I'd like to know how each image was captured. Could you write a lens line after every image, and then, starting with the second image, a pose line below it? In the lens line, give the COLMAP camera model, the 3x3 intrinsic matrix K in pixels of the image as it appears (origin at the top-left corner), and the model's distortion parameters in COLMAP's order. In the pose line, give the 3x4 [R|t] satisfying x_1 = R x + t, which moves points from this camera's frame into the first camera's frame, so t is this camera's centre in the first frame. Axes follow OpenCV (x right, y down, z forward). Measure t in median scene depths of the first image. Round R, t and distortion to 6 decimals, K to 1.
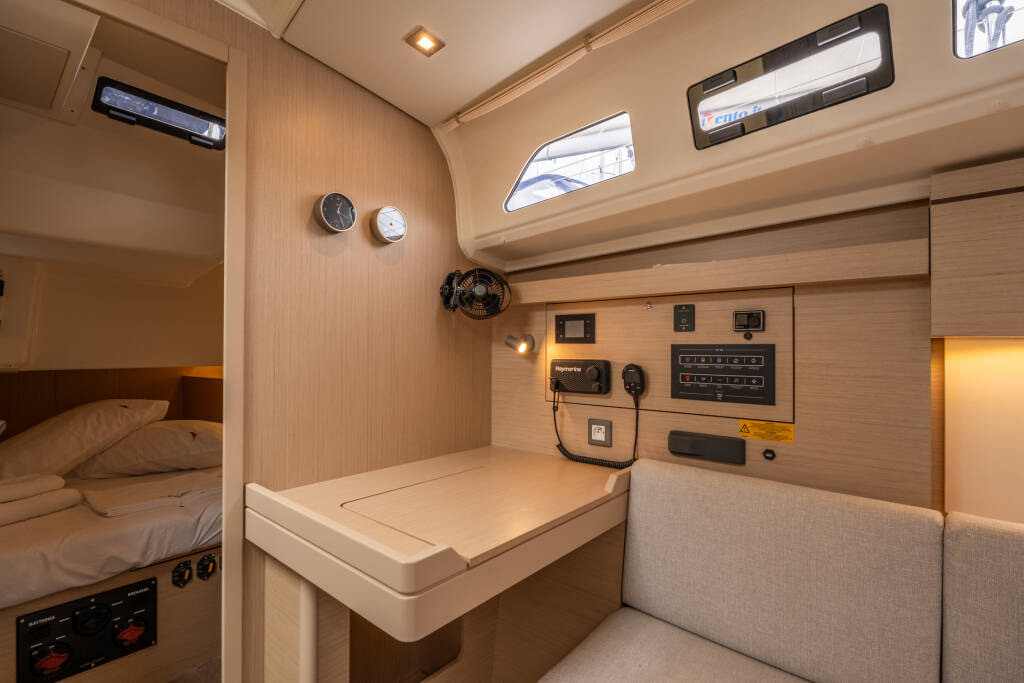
lens RADIAL K [[487.8, 0, 491.0], [0, 487.8, 344.5], [0, 0, 1]] dist [0.003598, 0.000089]
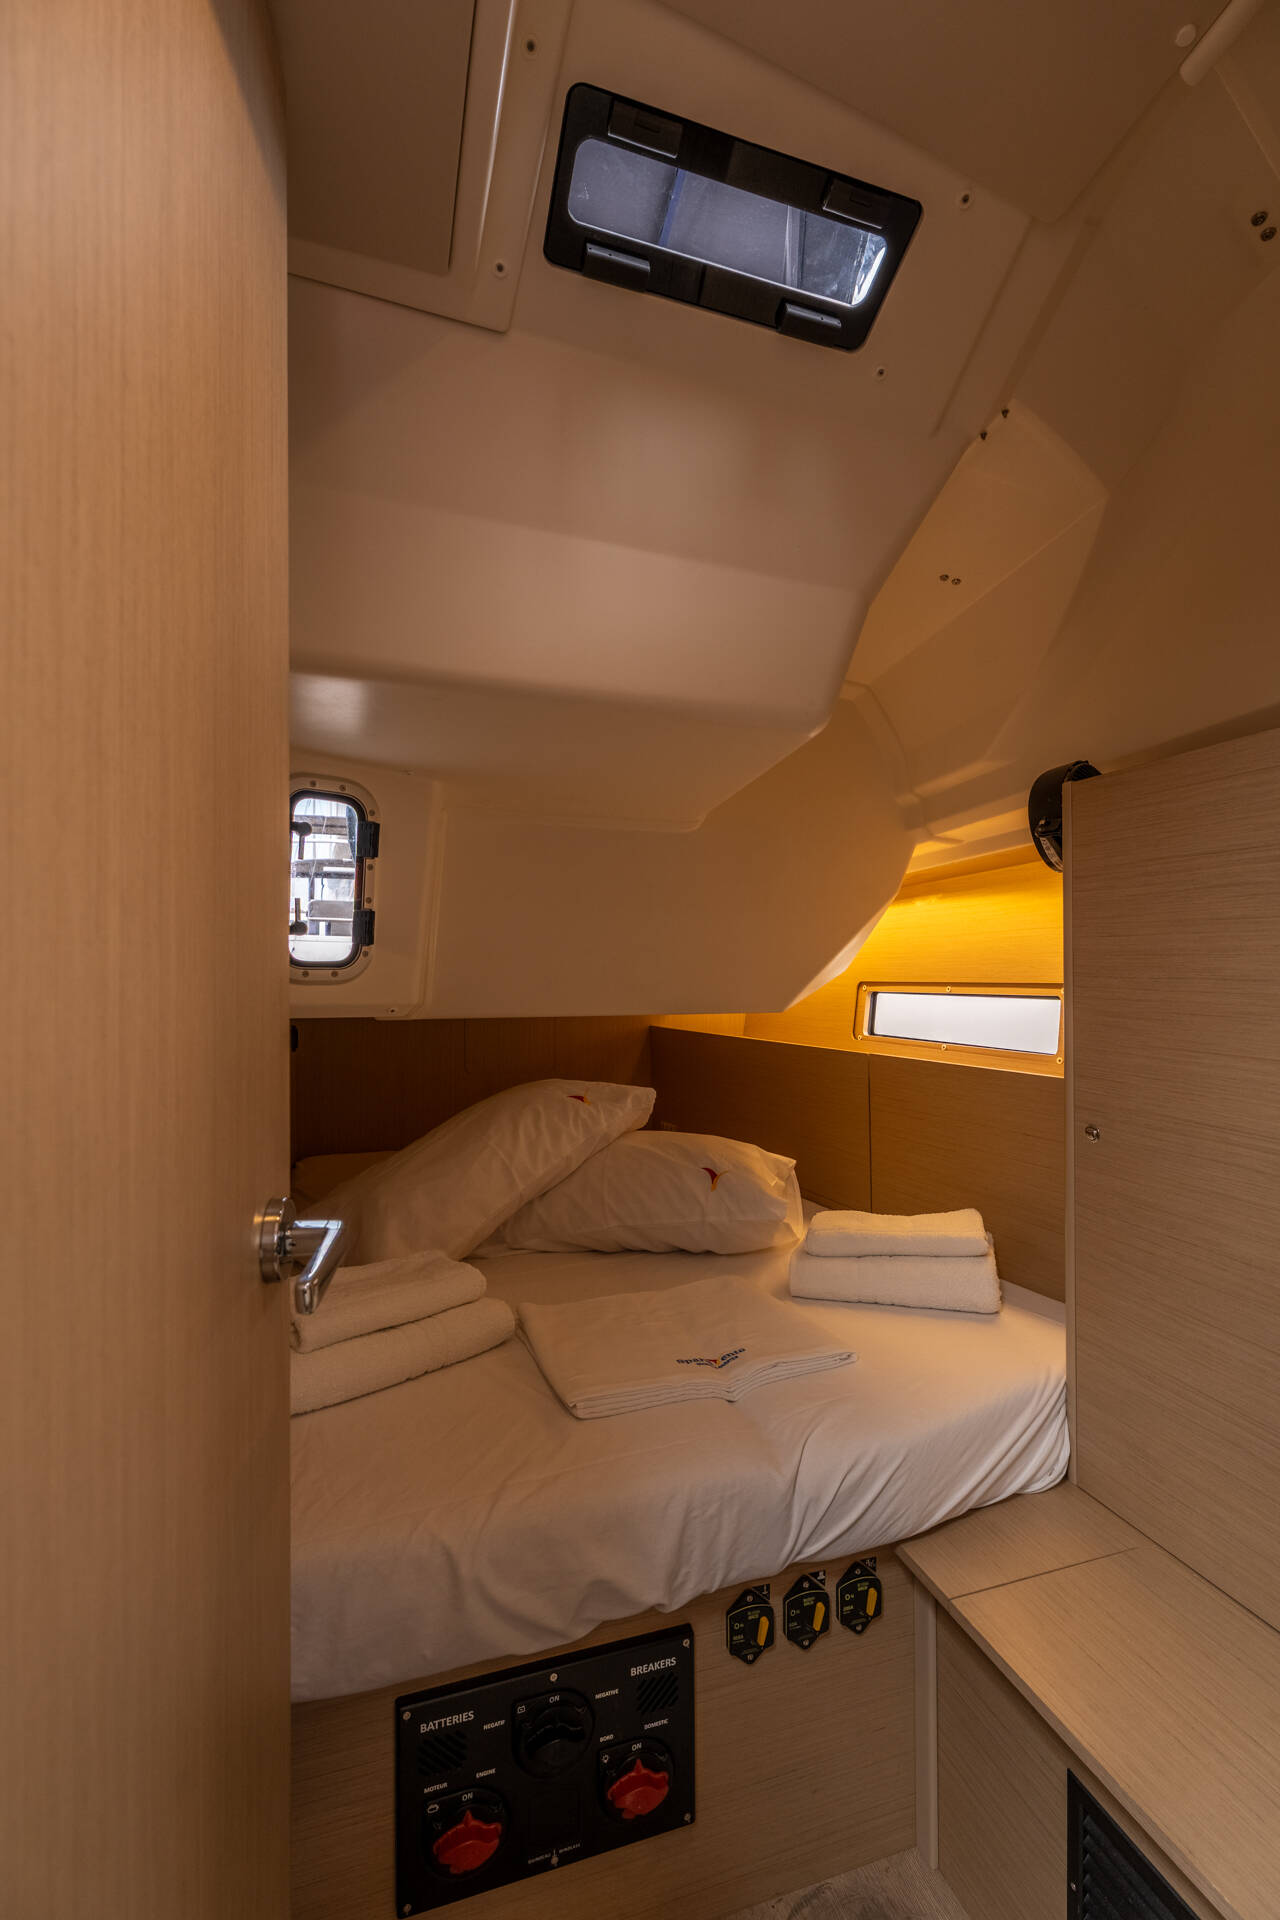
lens RADIAL K [[849.1, 0, 642.3], [0, 849.1, 972.0], [0, 0, 1]] dist [0.003242, 0.000723]
pose [[0.869465, 0.003226, -0.493983, -0.403952], [-0.000119, 0.999980, 0.006321, 0.001982], [0.493994, -0.005437, 0.869448, 0.441483]]
